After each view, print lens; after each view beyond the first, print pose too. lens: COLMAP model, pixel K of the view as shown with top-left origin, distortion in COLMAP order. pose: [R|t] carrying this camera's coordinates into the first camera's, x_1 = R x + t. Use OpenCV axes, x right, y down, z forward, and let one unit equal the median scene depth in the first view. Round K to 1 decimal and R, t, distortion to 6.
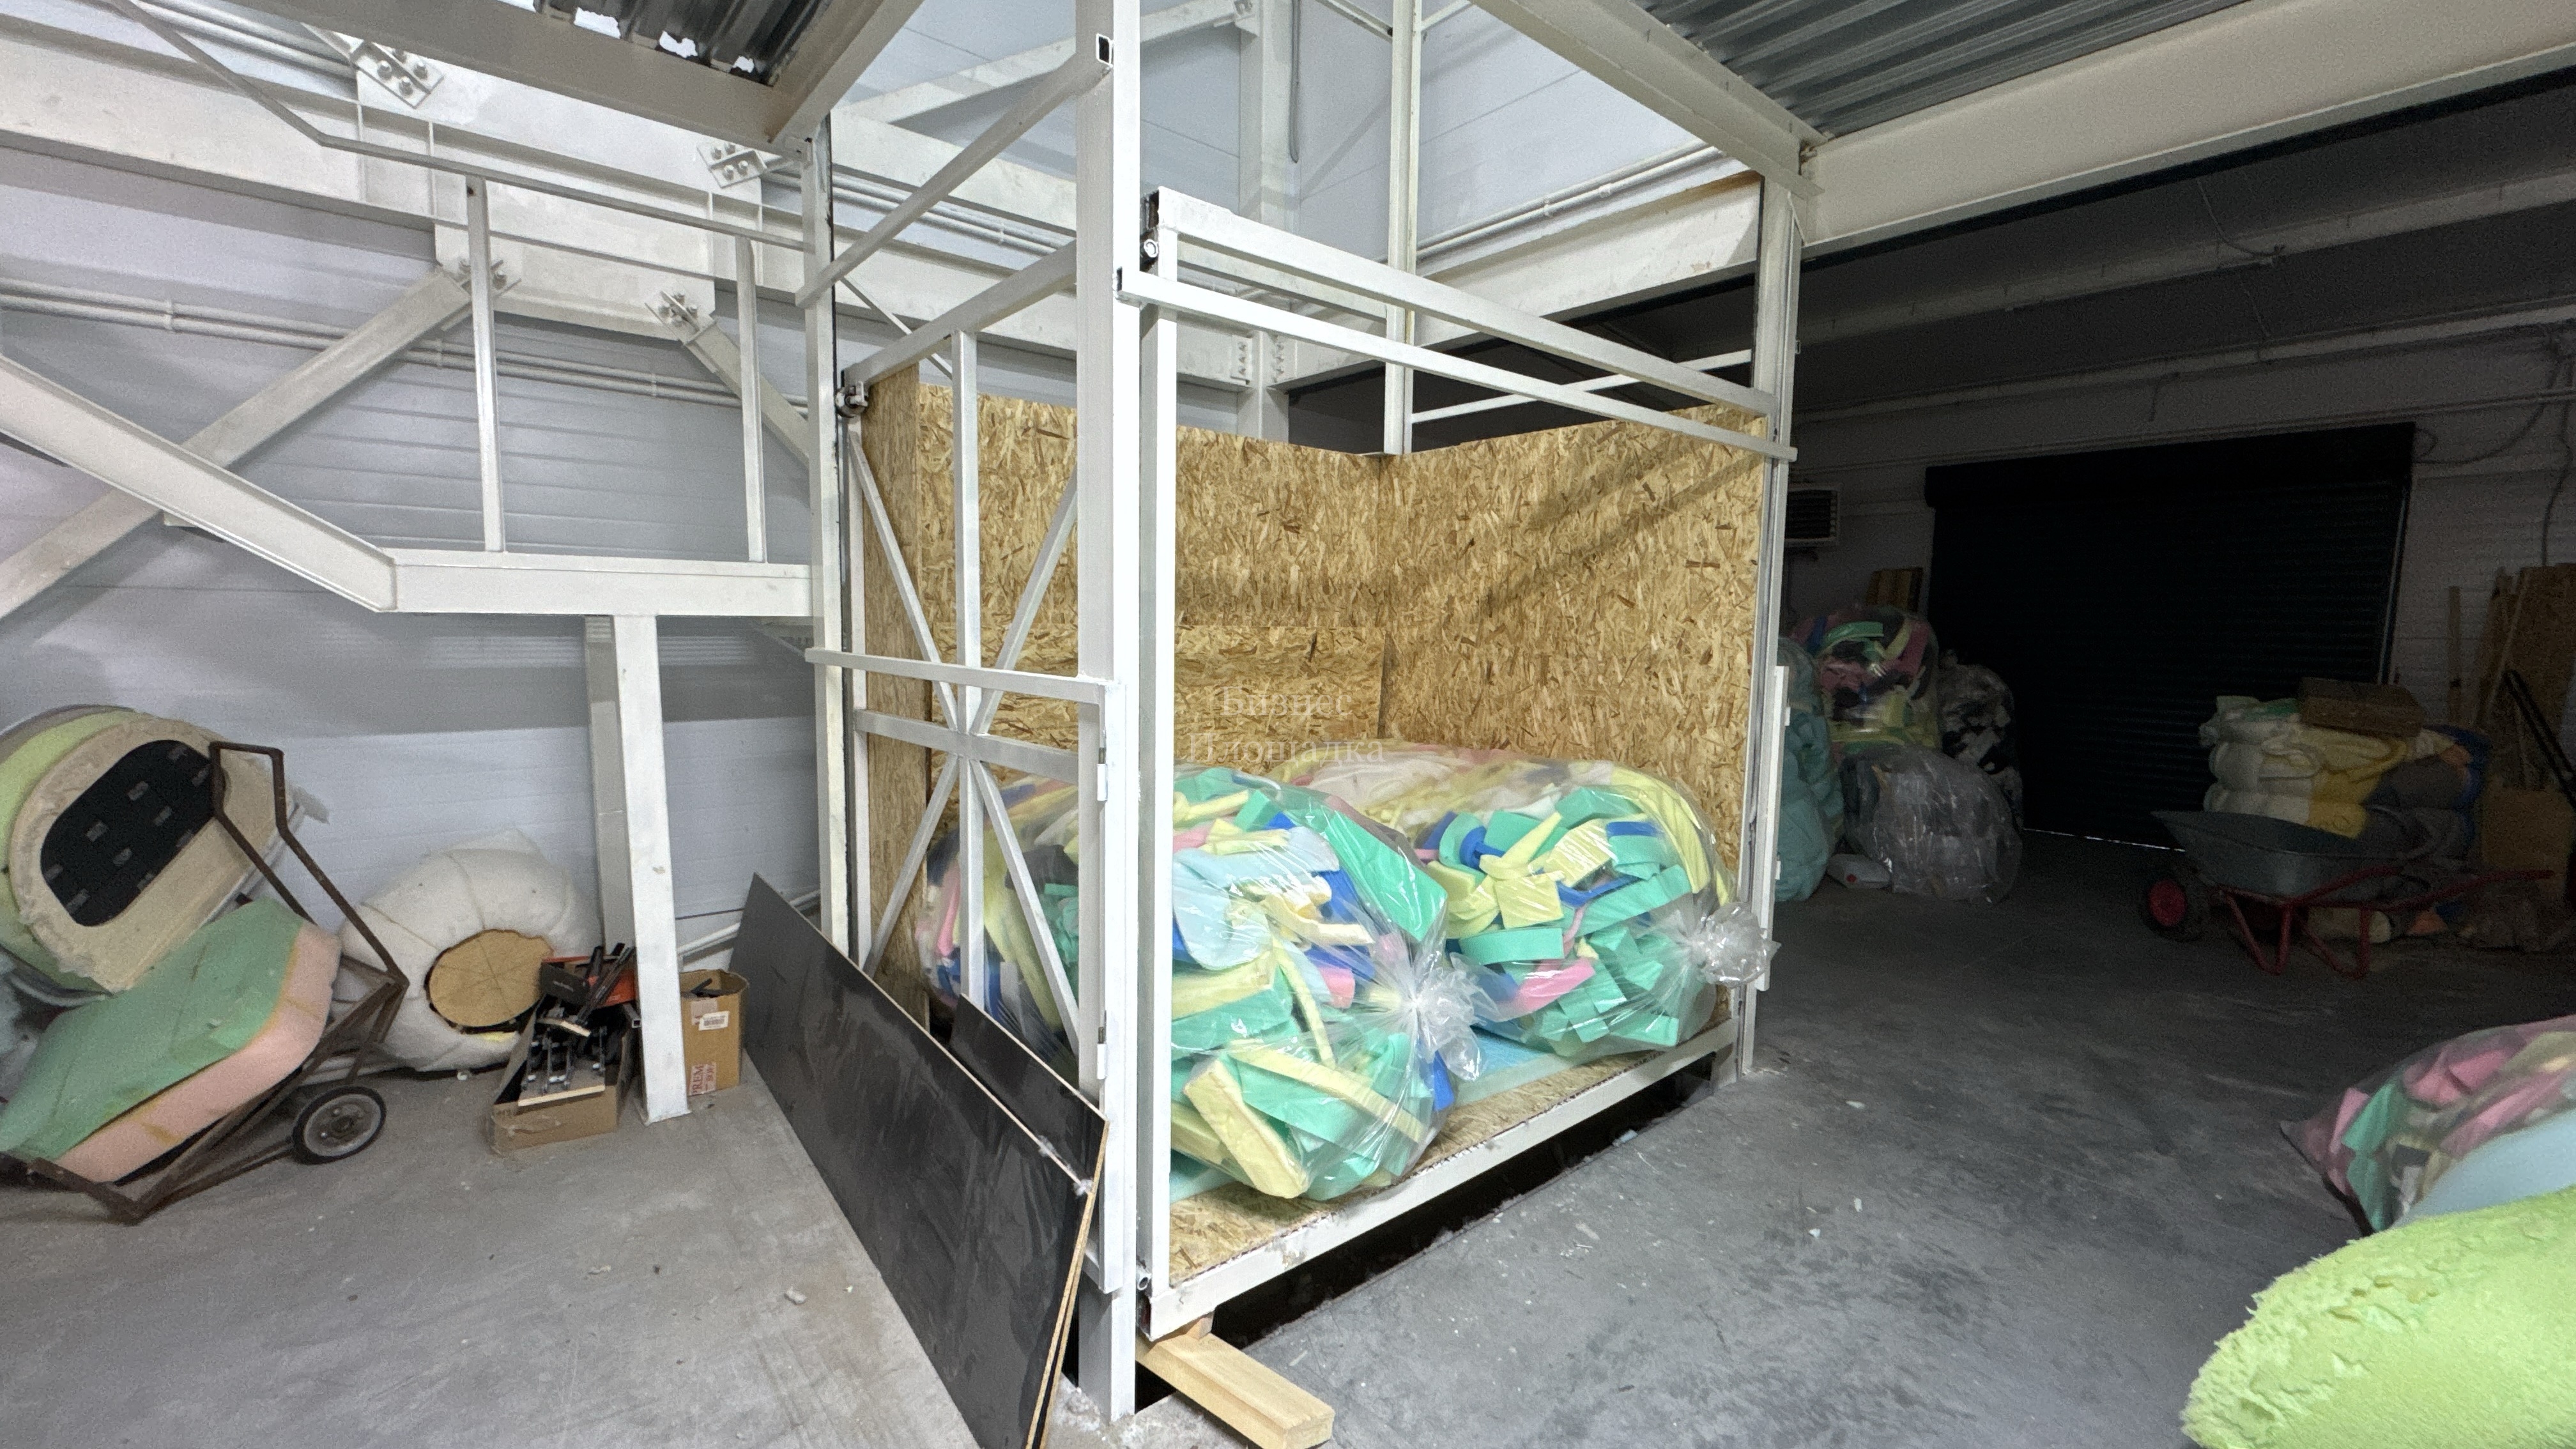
lens RADIAL K [[1027.8, 0, 1290.4], [0, 1027.8, 720.2], [0, 0, 1]] dist [-0.000661, -0.000600]
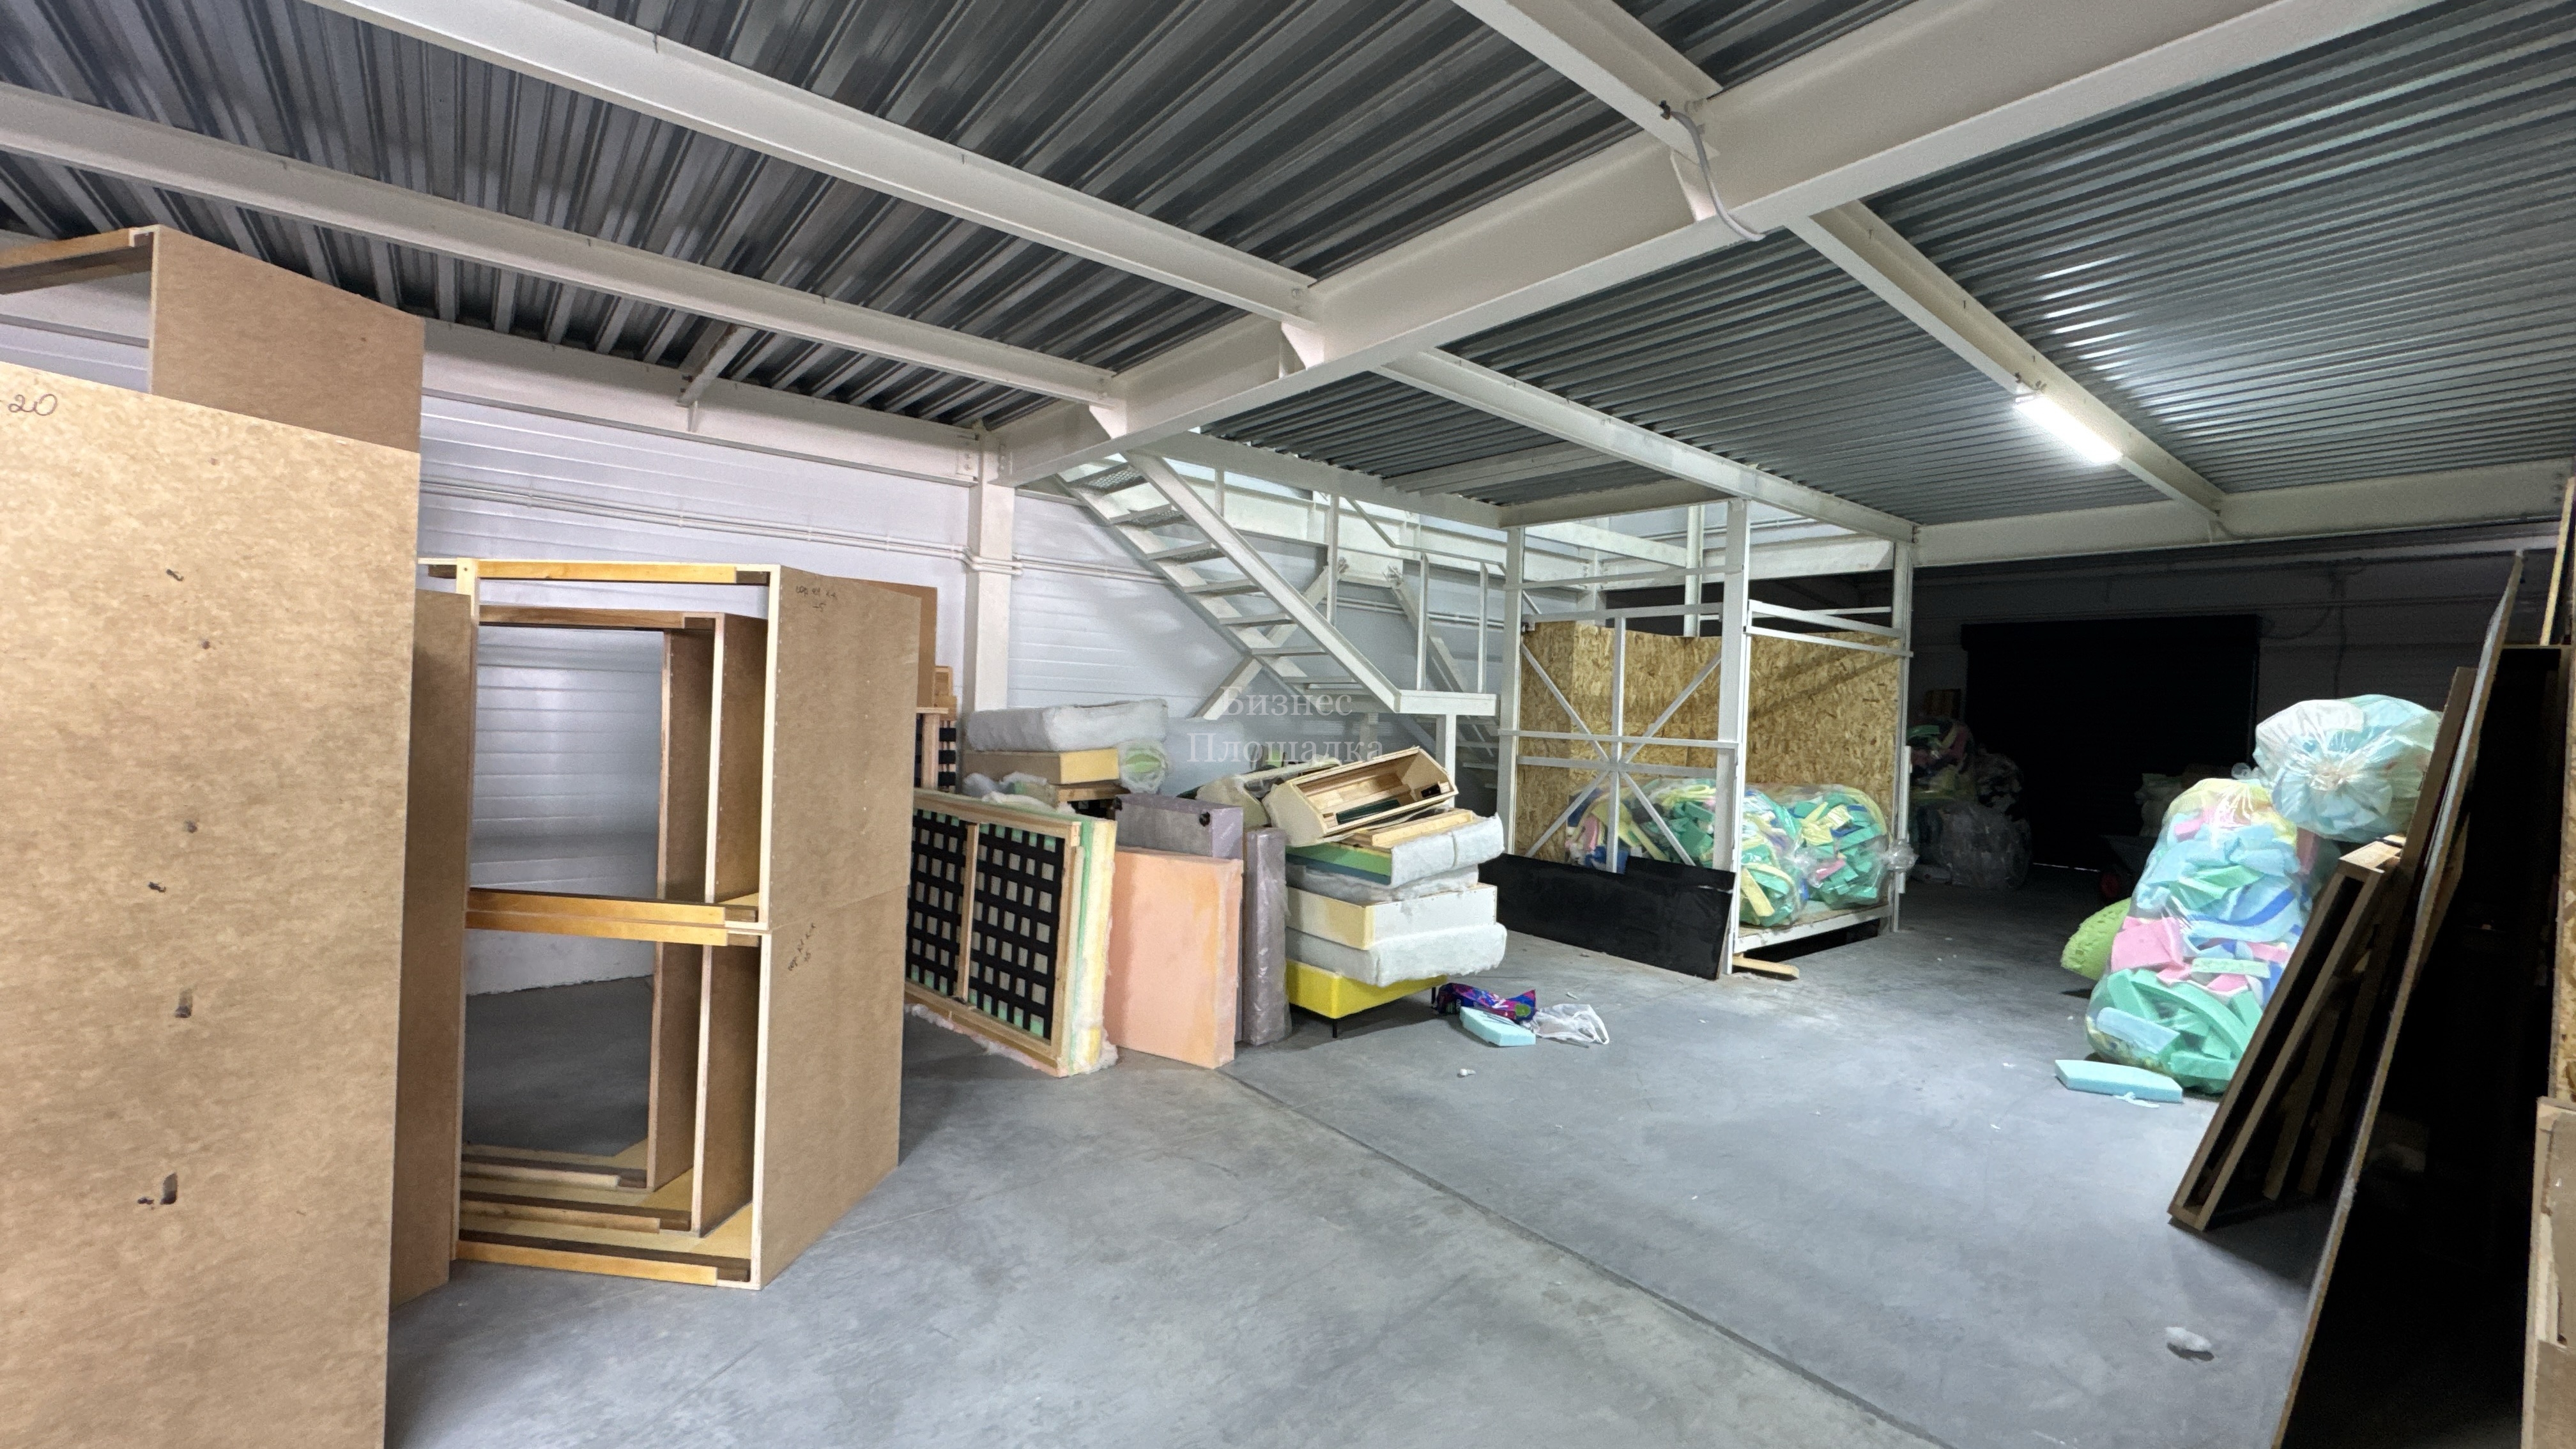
lens RADIAL K [[1027.8, 0, 1290.4], [0, 1027.8, 720.2], [0, 0, 1]] dist [-0.000661, -0.000600]
pose [[0.999566, 0.021151, -0.020512, -0.497863], [-0.022788, 0.996275, -0.083166, 0.065258], [0.018676, 0.083598, 0.996325, -0.764141]]
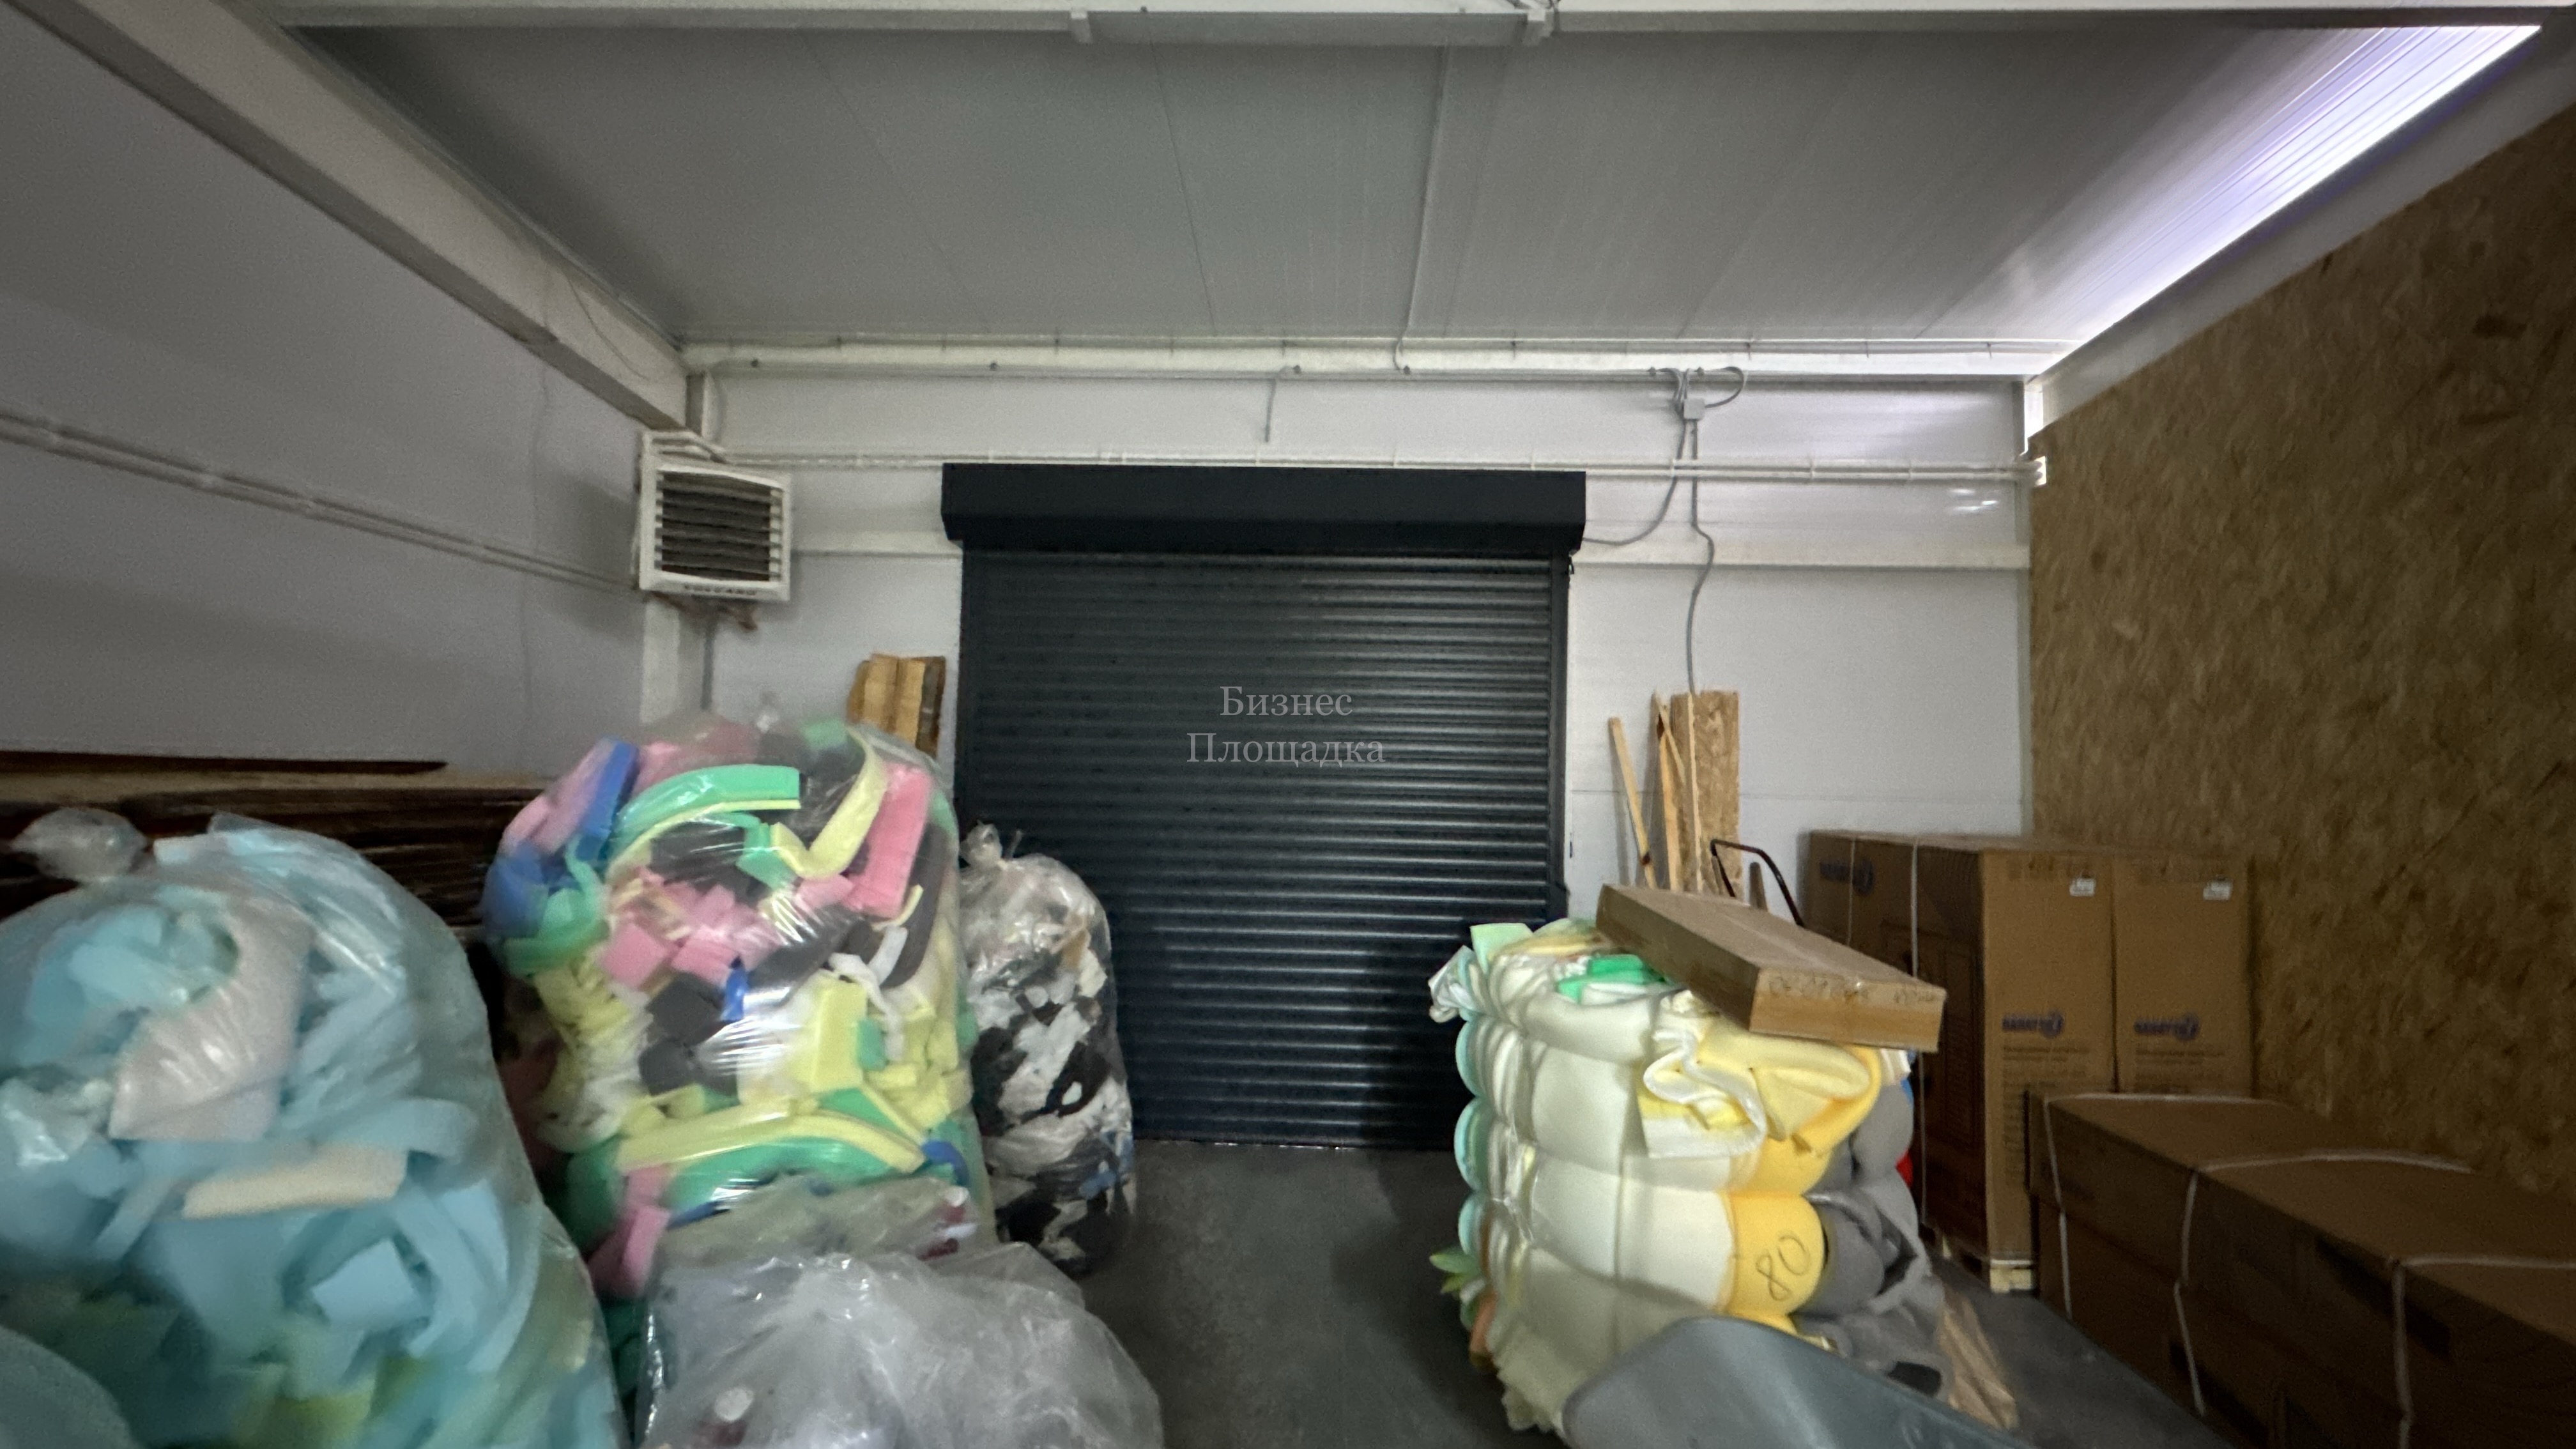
lens RADIAL K [[1011.4, 0, 1306.0], [0, 1011.4, 716.1], [0, 0, 1]] dist [-0.000171, -0.000104]
pose [[0.659767, 0.034274, 0.750688, 0.520539], [0.057746, 0.993693, -0.096121, -0.084177], [-0.749248, 0.106767, 0.653627, 0.781402]]
